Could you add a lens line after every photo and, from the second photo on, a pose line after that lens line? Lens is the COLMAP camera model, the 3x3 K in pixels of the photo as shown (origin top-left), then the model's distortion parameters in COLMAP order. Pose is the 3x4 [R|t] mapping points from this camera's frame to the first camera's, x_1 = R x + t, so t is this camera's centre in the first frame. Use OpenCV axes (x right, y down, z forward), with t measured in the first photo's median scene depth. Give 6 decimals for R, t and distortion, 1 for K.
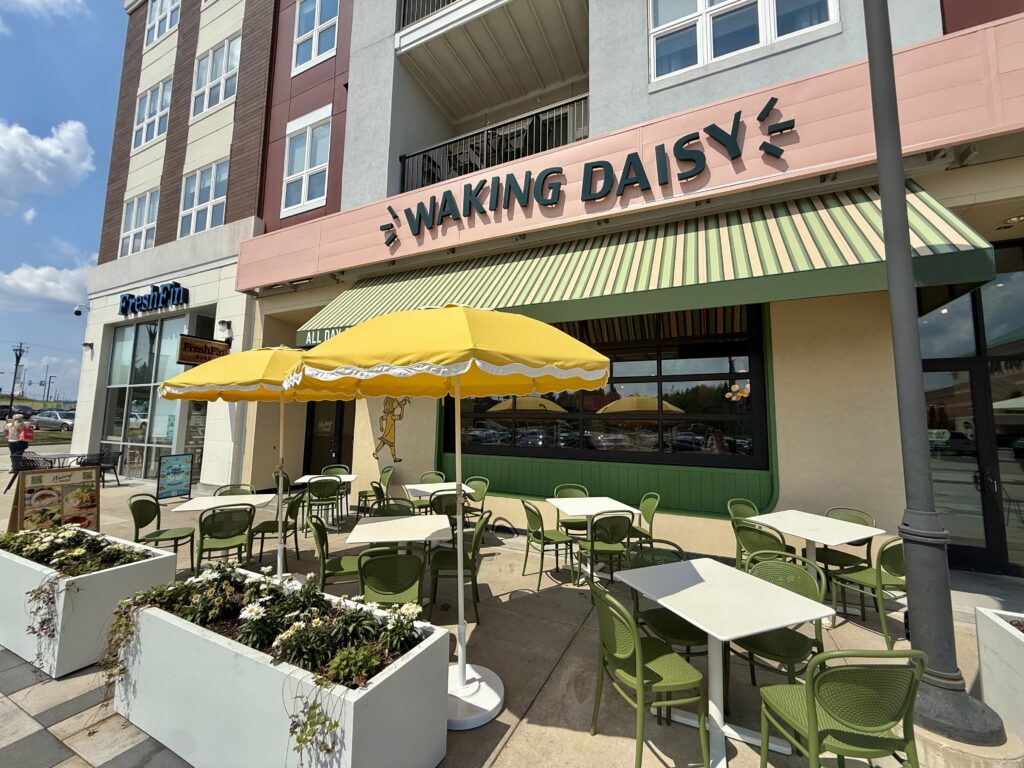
lens RADIAL K [[466.4, 0, 512.5], [0, 466.4, 368.9], [0, 0, 1]] dist [0.001178, 0.000105]
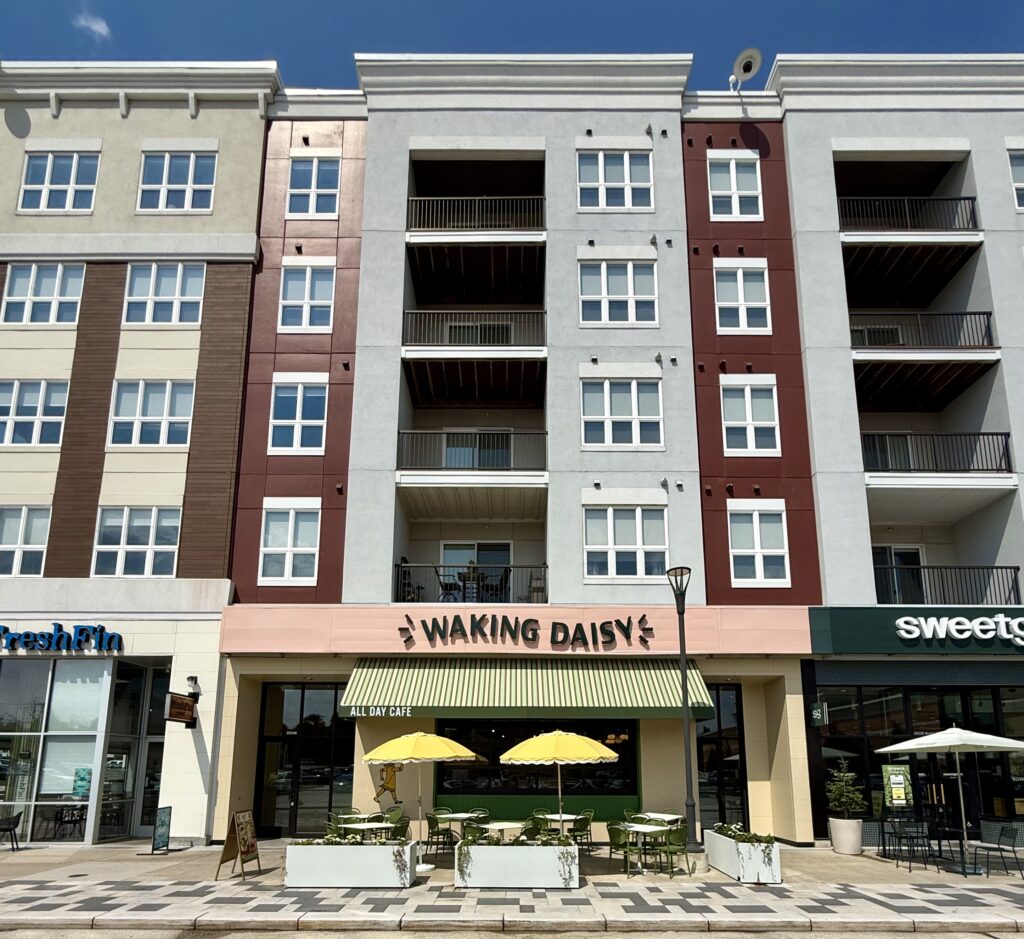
lens RADIAL K [[995.8, 0, 512.0], [0, 995.8, 469.5], [0, 0, 1]] dist [-0.002530, 0.002932]
pose [[0.878526, 0.117347, 0.463057, -1.733076], [-0.043813, 0.985066, -0.166510, -0.356076], [-0.475681, 0.125995, 0.870548, -2.215697]]
